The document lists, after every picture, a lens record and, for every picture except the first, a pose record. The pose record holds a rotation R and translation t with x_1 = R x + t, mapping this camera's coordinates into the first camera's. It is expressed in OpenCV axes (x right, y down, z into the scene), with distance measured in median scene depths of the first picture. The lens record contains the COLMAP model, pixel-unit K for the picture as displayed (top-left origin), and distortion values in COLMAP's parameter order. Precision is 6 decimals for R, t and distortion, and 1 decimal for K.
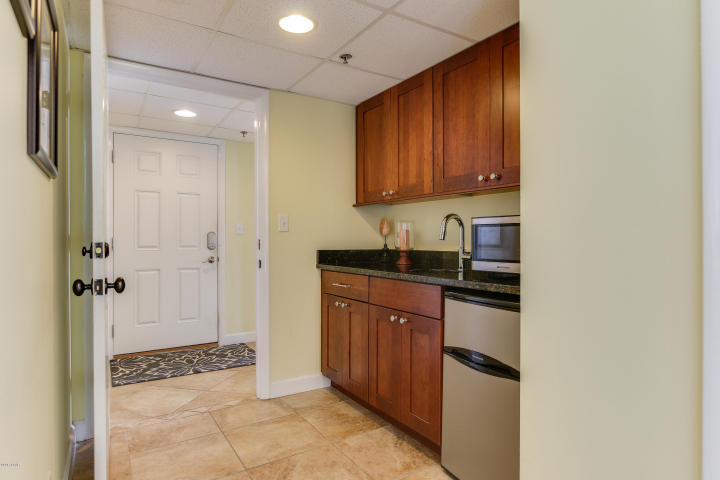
lens RADIAL K [[431.1, 0, 360.0], [0, 431.1, 240.0], [0, 0, 1]] dist [-0.003750, 0.000018]
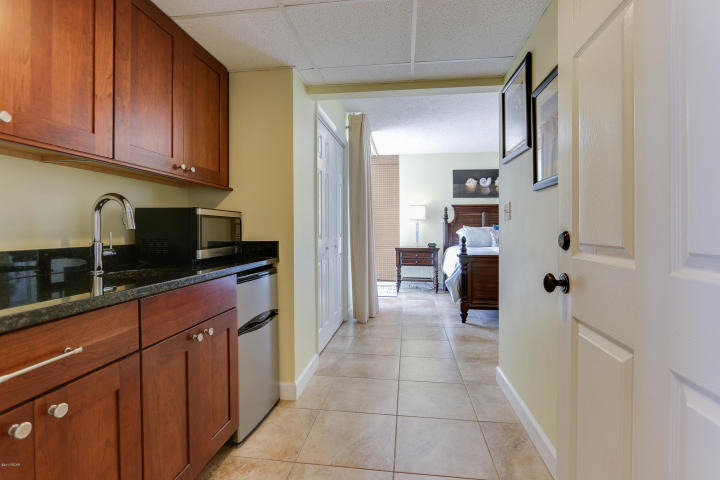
lens RADIAL K [[335.6, 0, 360.1], [0, 335.6, 228.9], [0, 0, 1]] dist [-0.000335, 0.000076]
pose [[-0.771792, 0.000936, 0.635875, -0.535985], [0.001267, 0.999999, 0.000065, -0.001185], [-0.635874, 0.000856, -0.771792, 1.378690]]
